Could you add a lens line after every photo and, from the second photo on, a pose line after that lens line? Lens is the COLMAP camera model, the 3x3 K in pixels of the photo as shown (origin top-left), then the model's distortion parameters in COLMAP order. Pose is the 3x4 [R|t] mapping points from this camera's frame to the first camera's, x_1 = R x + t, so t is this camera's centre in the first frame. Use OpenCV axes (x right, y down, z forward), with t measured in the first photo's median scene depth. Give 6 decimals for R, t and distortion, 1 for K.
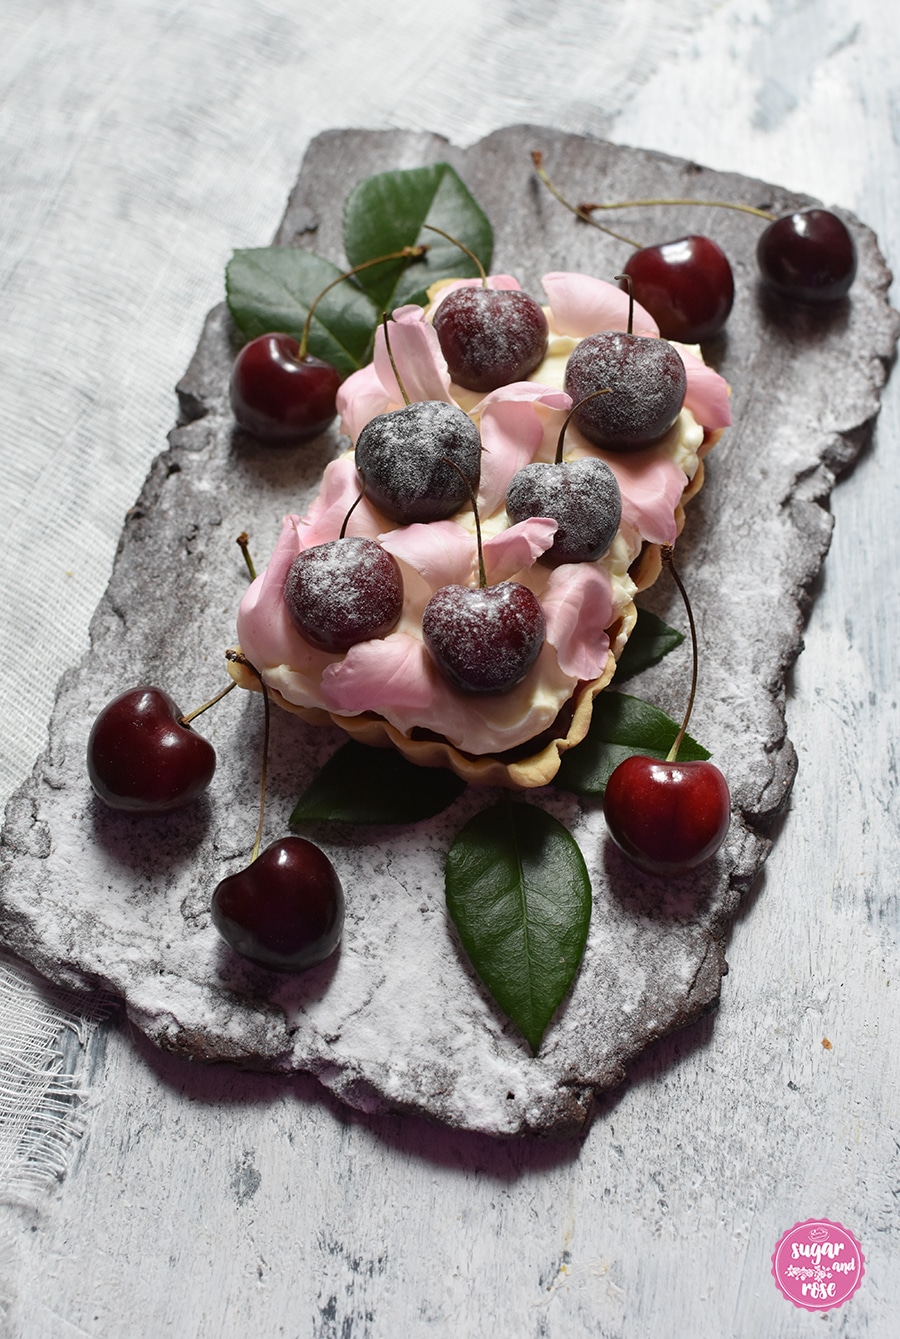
lens RADIAL K [[1975.8, 0, 449.1], [0, 1975.8, 668.9], [0, 0, 1]] dist [-0.161911, 0.000000]
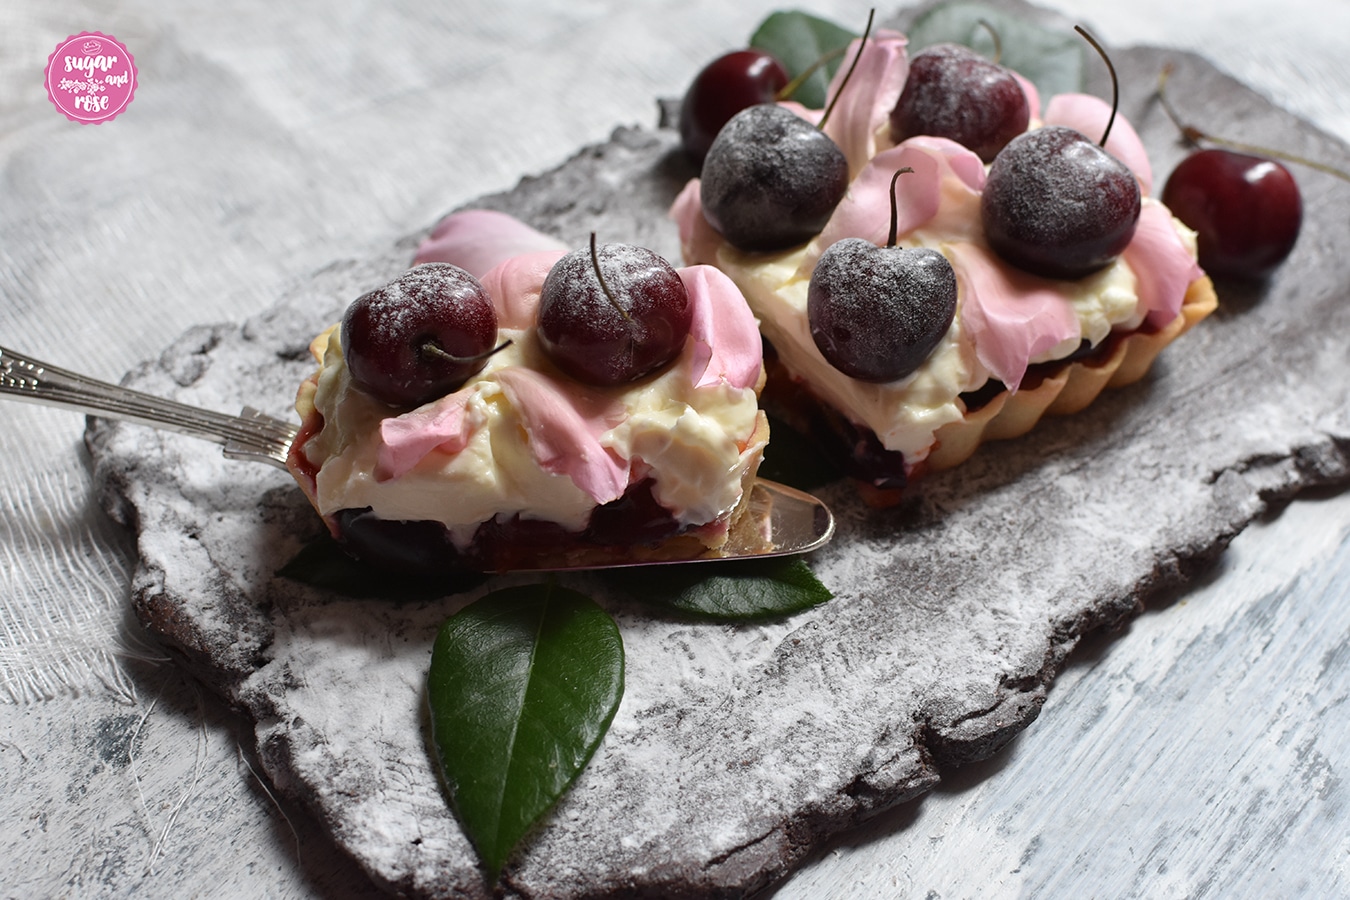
lens RADIAL K [[1992.0, 0, 674.7], [0, 1992.0, 450.7], [0, 0, 1]] dist [-0.161911, 0.000000]
pose [[0.831211, 0.418275, -0.366245, 0.307500], [-0.500783, 0.849414, -0.166467, 0.159928], [0.241464, 0.321778, 0.915507, 0.279644]]
